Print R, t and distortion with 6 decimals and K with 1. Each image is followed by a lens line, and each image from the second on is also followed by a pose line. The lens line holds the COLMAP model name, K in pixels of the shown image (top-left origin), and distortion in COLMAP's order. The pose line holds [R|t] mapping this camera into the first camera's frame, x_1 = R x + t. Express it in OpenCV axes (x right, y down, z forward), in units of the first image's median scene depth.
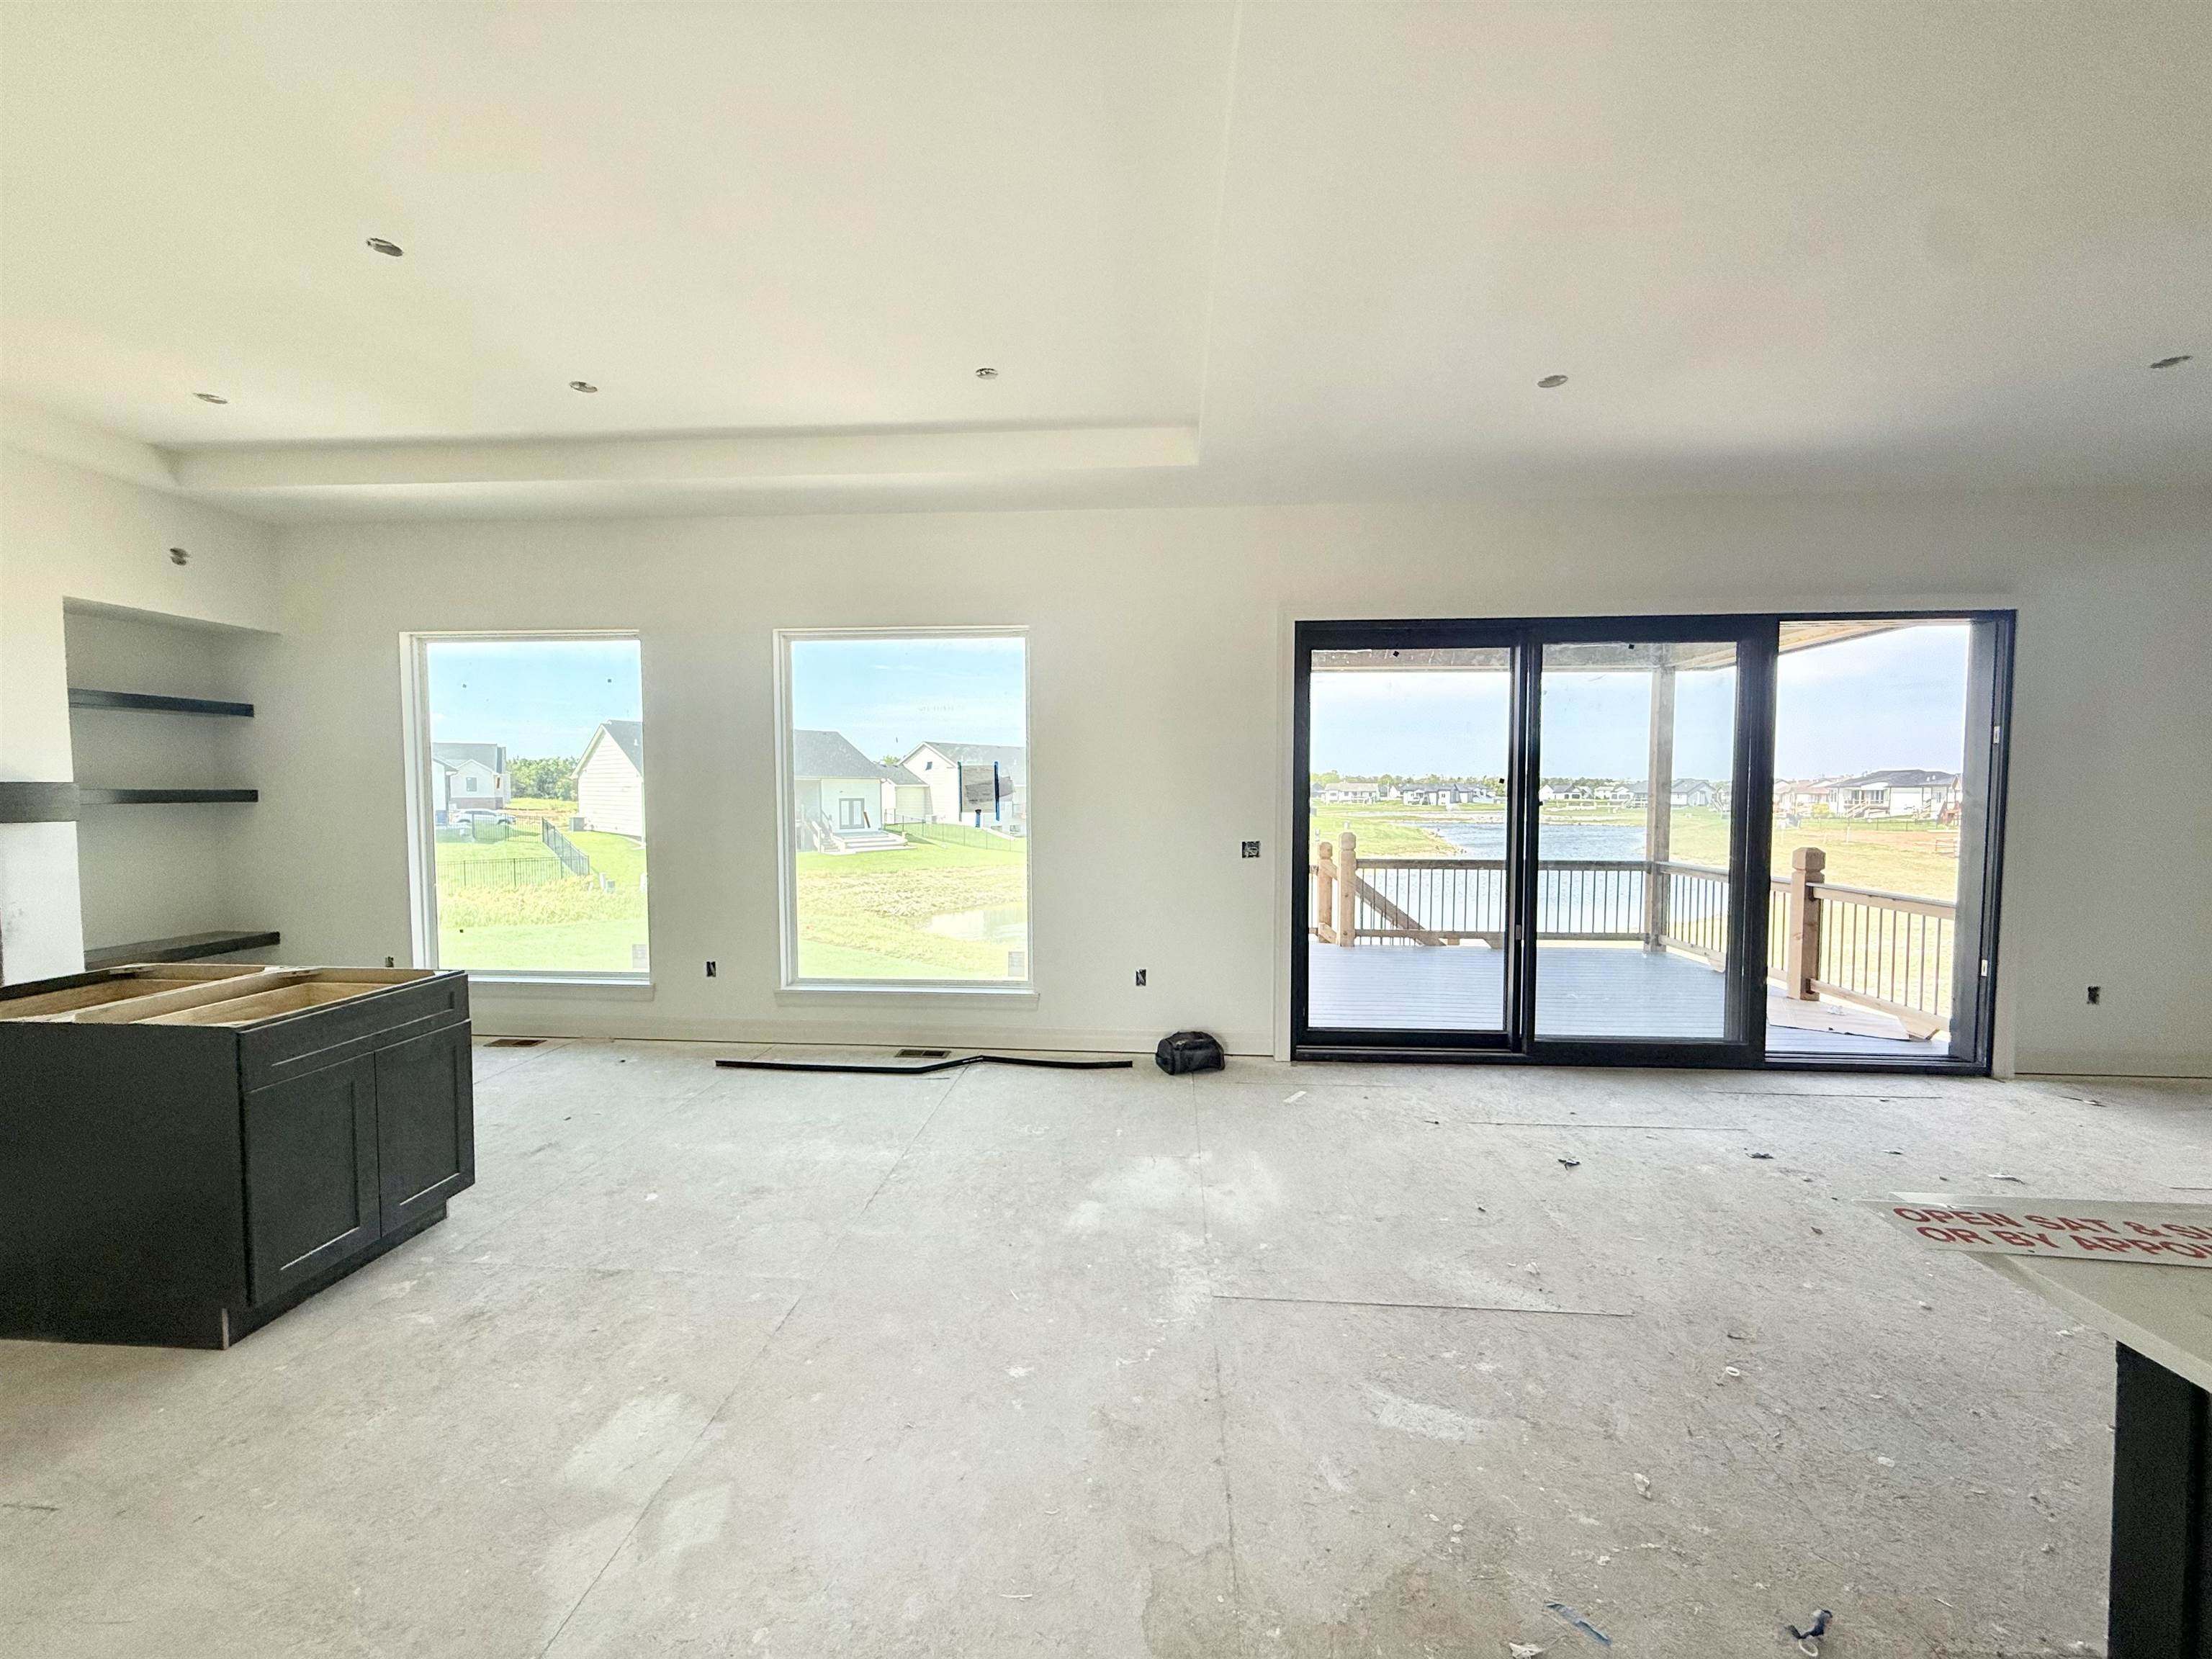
lens RADIAL K [[886.4, 0, 1106.0], [0, 886.4, 829.5], [0, 0, 1]] dist [0.003473, -0.003035]
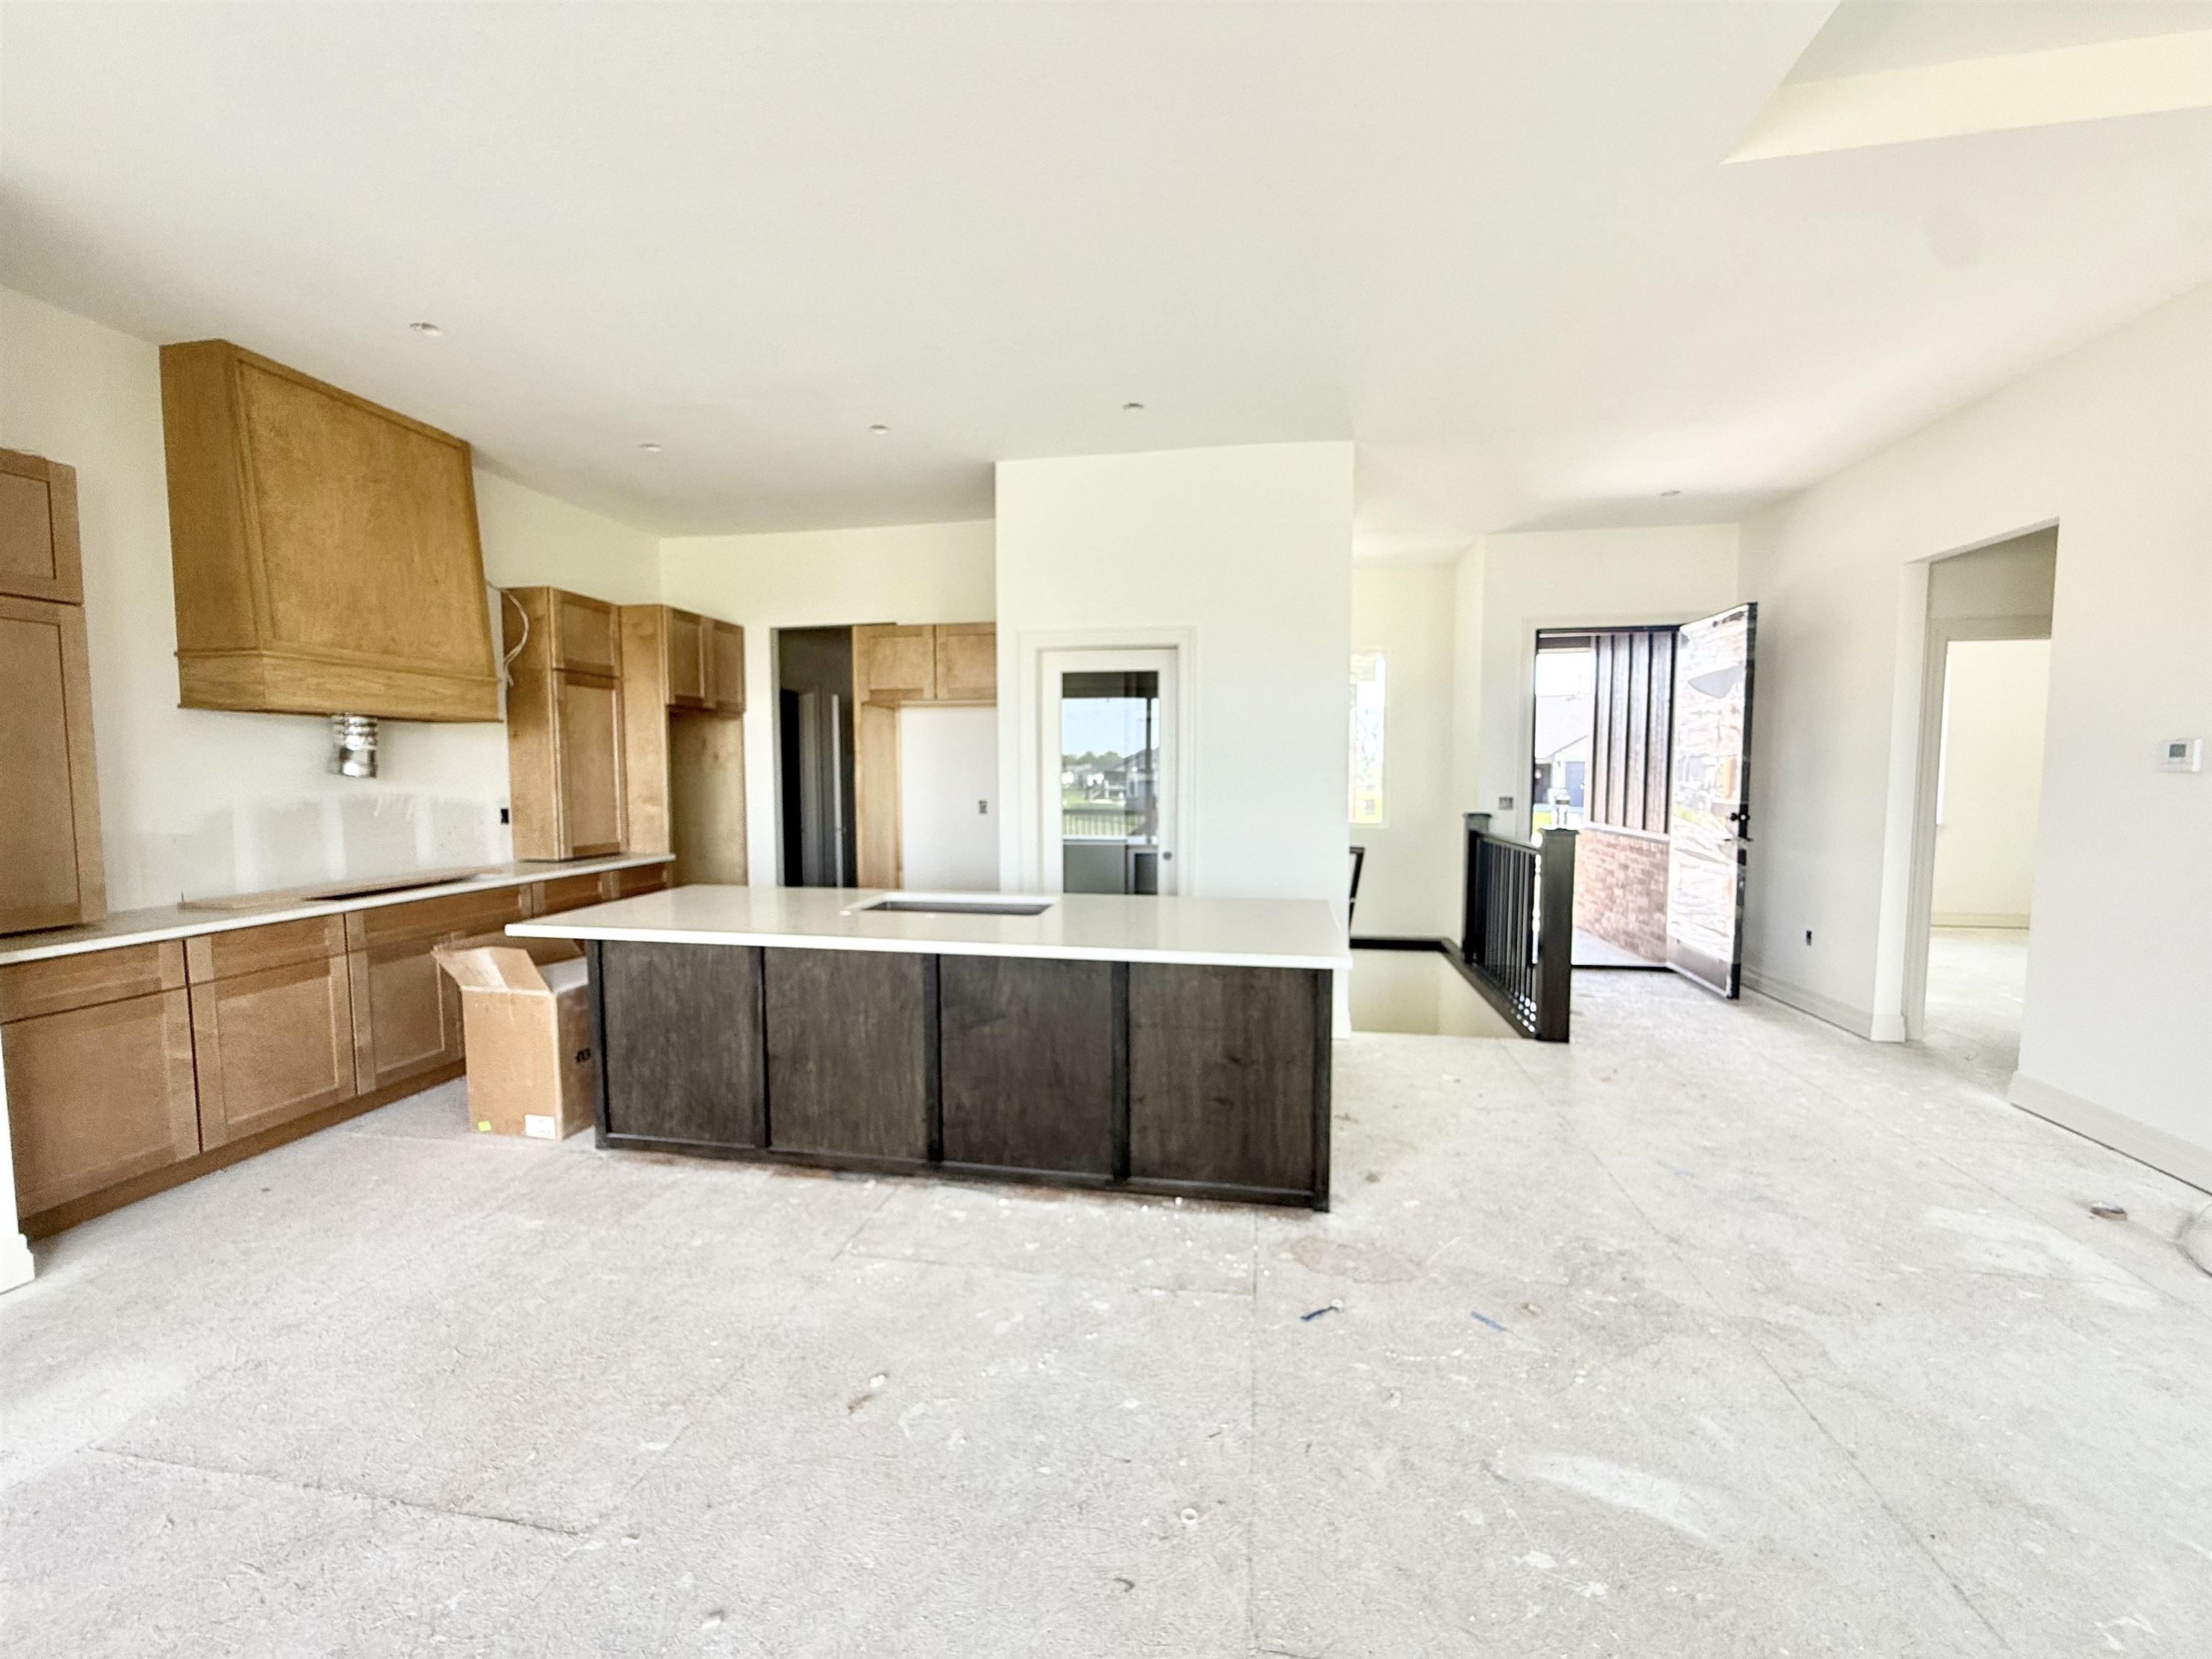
lens RADIAL K [[886.4, 0, 1106.0], [0, 886.4, 829.5], [0, 0, 1]] dist [0.003473, -0.003035]
pose [[-0.994088, -0.003456, 0.108520, 0.354839], [0.008330, 0.994119, 0.107973, -0.018930], [-0.108255, 0.108239, -0.988213, 0.852620]]
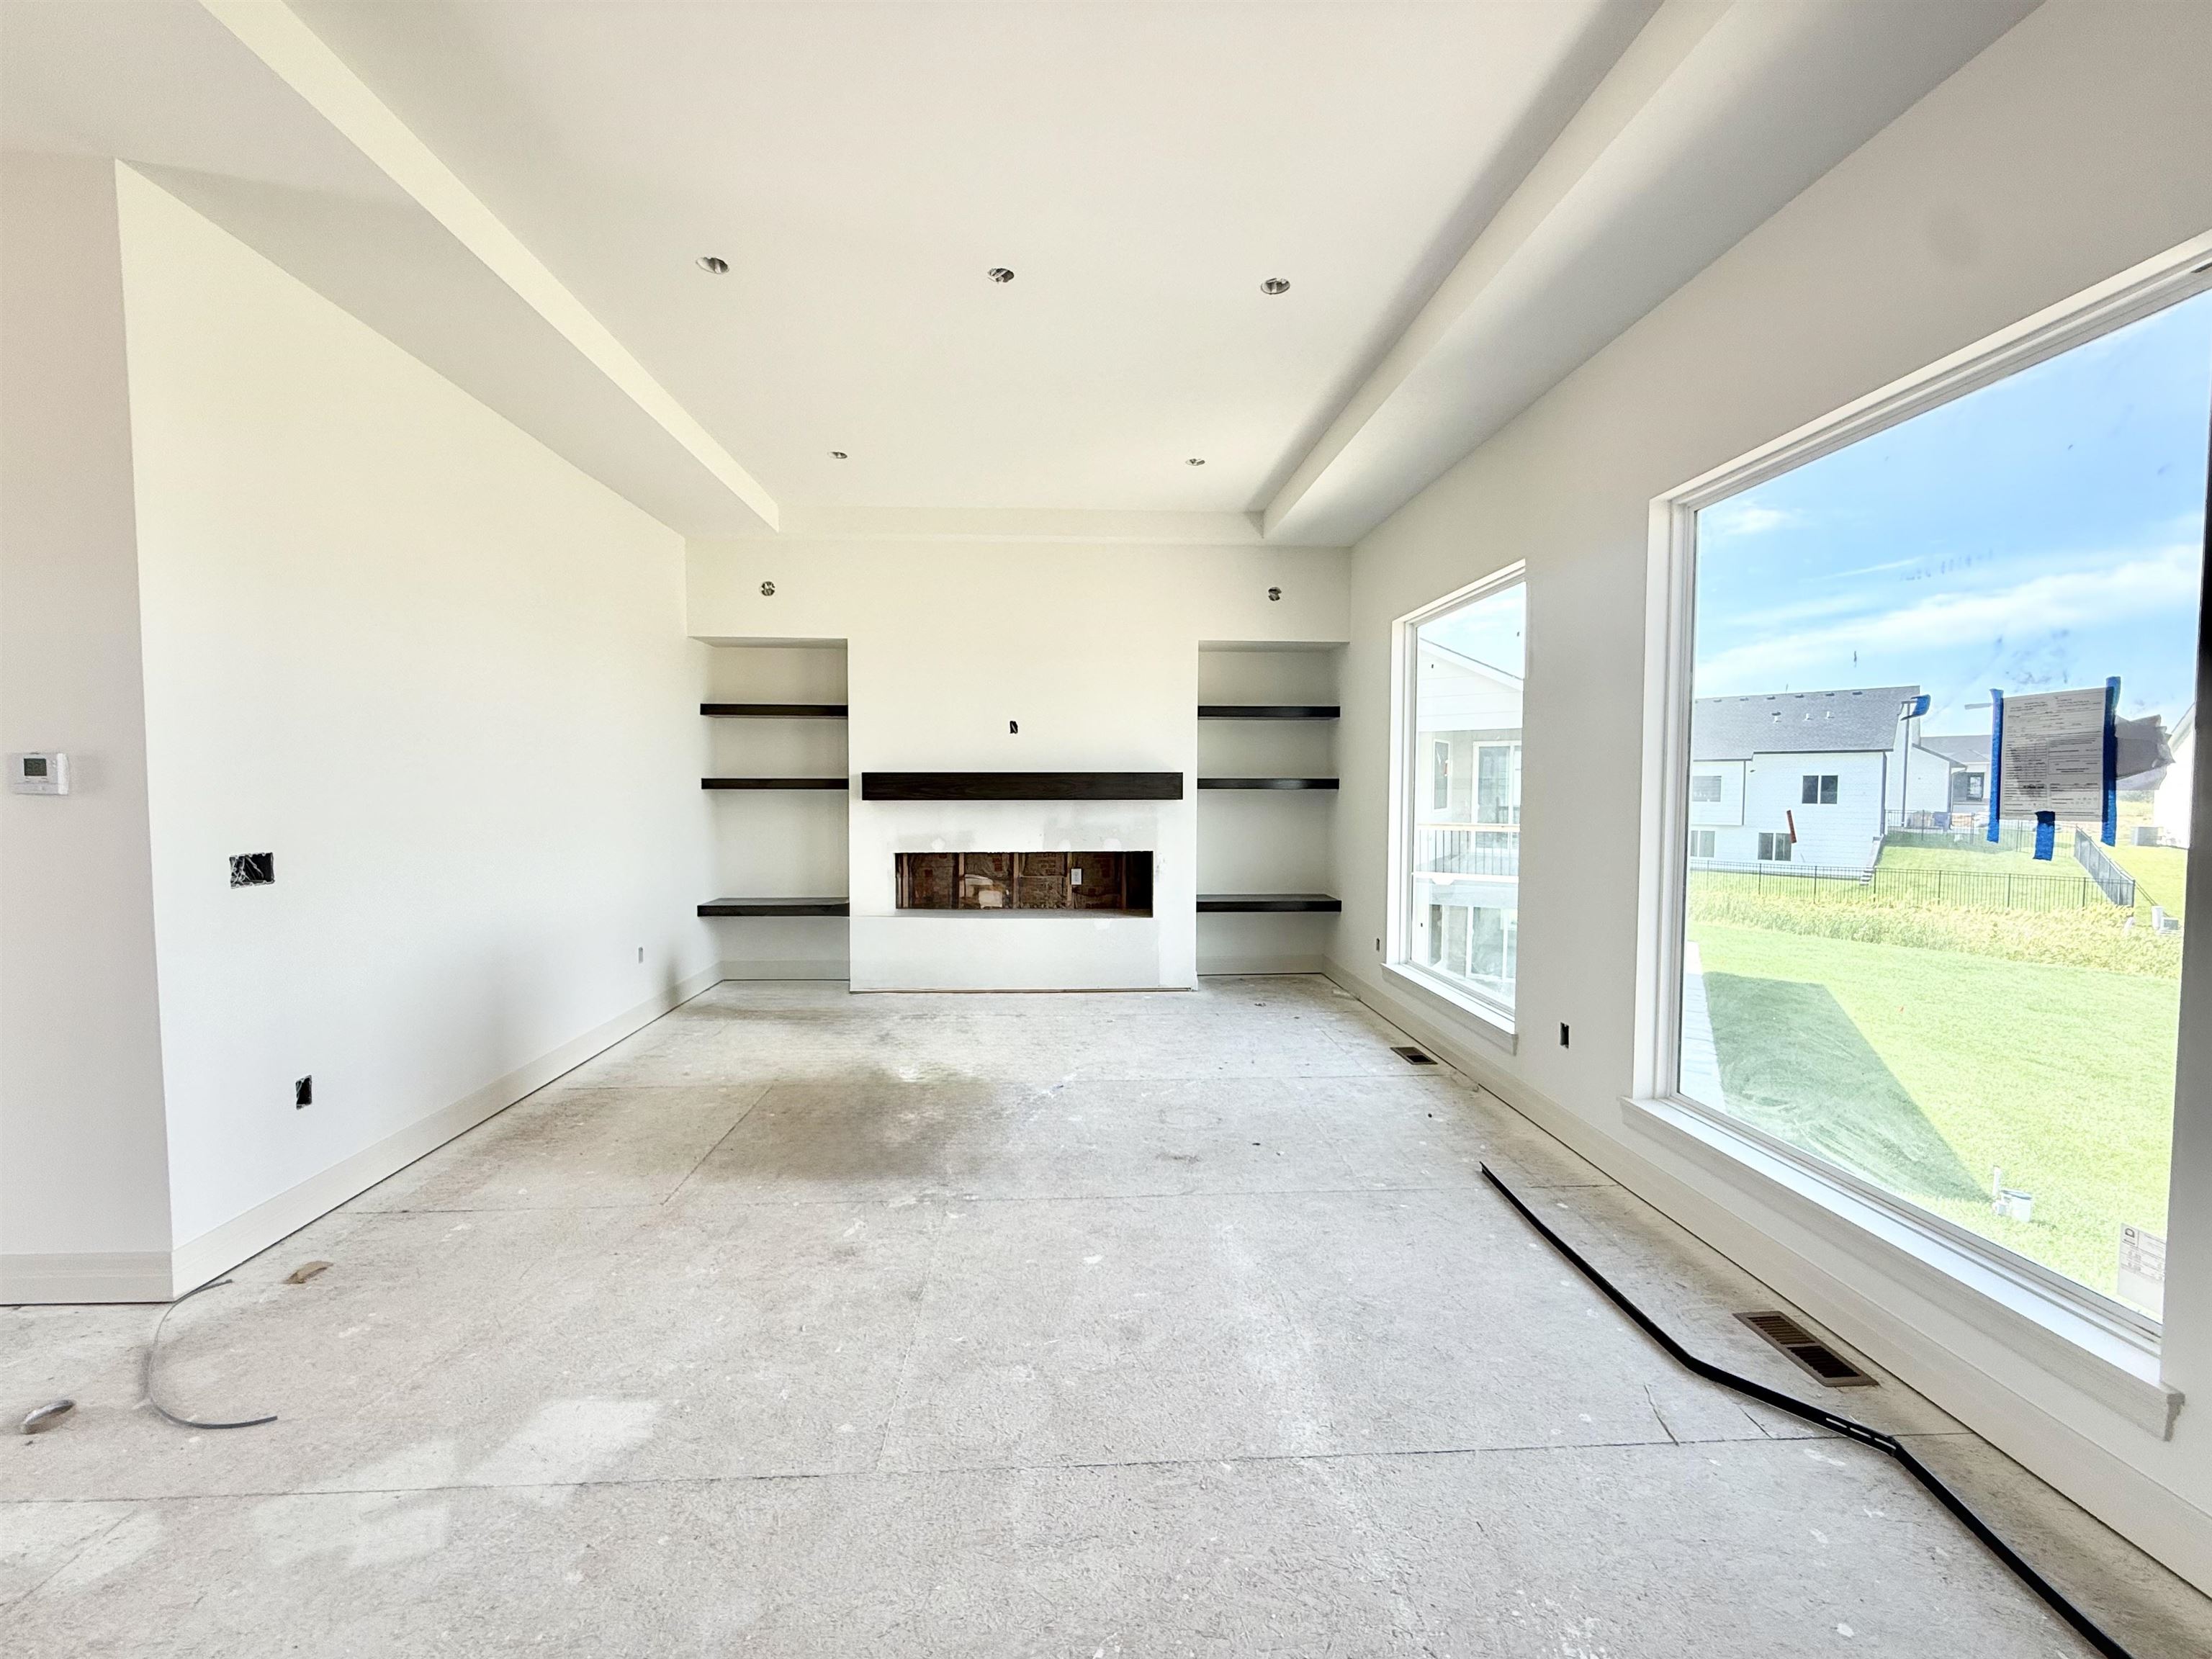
lens RADIAL K [[886.4, 0, 1106.0], [0, 886.4, 829.5], [0, 0, 1]] dist [0.003473, -0.003035]
pose [[0.119767, 0.047052, -0.991686, 0.208770], [-0.046993, 0.998025, 0.041677, -0.013657], [0.991689, 0.041610, 0.121742, 0.650182]]
